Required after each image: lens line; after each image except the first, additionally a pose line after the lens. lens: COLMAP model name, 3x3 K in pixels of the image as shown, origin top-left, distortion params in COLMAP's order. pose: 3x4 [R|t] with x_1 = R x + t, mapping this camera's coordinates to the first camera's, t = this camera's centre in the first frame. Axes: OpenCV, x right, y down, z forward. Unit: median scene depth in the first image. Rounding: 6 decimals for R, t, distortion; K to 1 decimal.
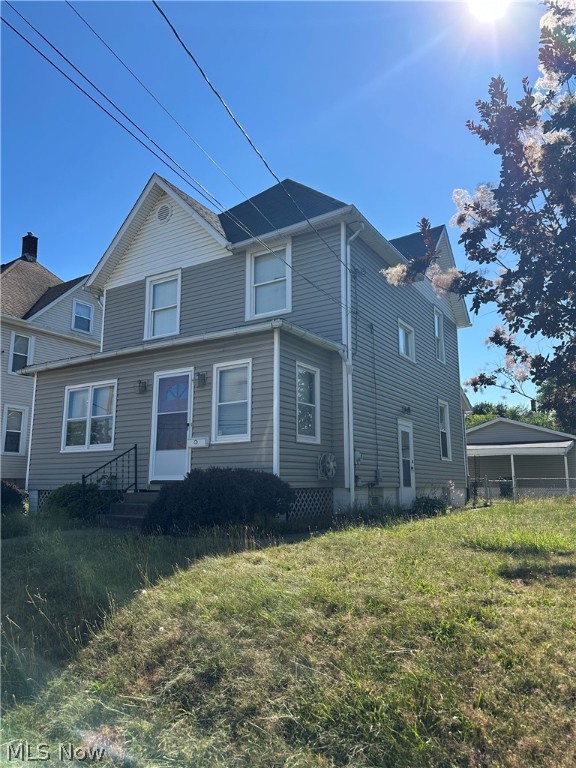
lens RADIAL K [[532.2, 0, 288.0], [0, 532.2, 384.0], [0, 0, 1]] dist [0.143116, -0.185817]
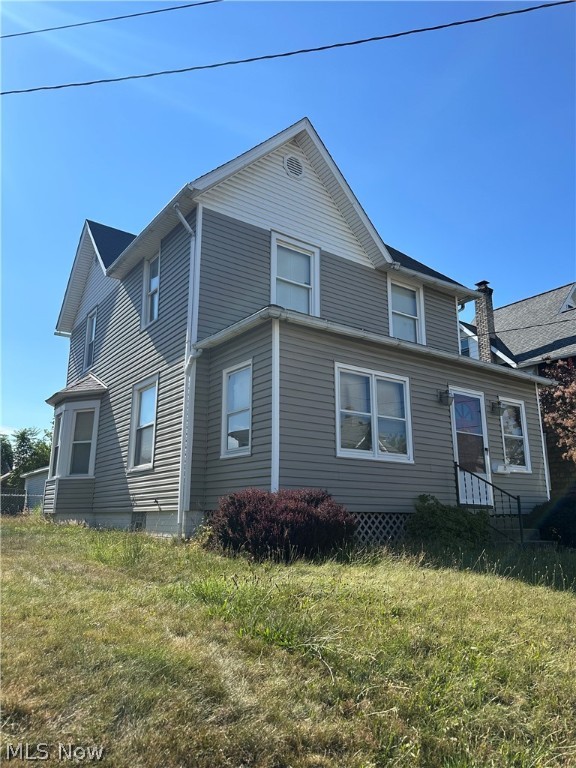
lens RADIAL K [[532.2, 0, 288.0], [0, 532.2, 384.0], [0, 0, 1]] dist [0.143116, -0.185817]
pose [[0.375984, 0.222813, 0.899439, -1.187532], [-0.171611, 0.970612, -0.168708, 0.180540], [-0.910596, -0.090922, 0.403172, 0.883712]]
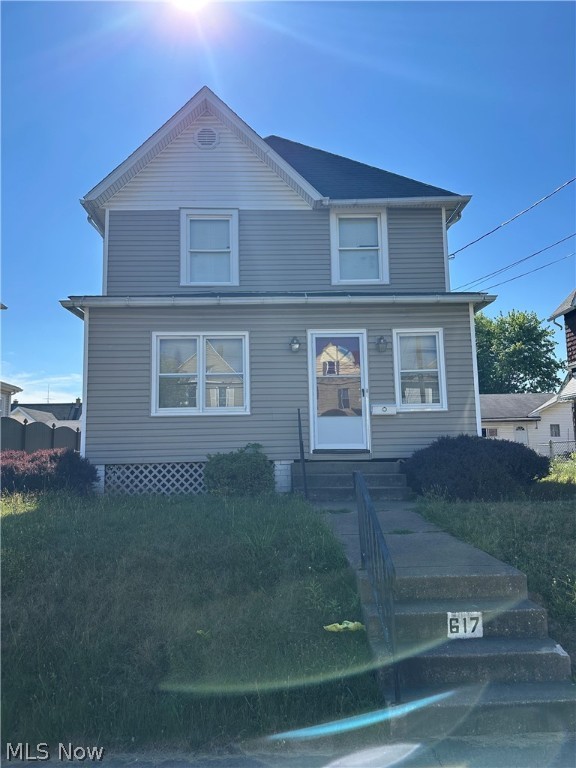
lens RADIAL K [[532.2, 0, 288.0], [0, 532.2, 384.0], [0, 0, 1]] dist [0.143116, -0.185817]
pose [[0.826365, 0.063842, 0.559504, -0.769735], [-0.085666, 0.996241, 0.012849, 0.060443], [-0.556581, -0.058548, 0.828728, 0.282201]]
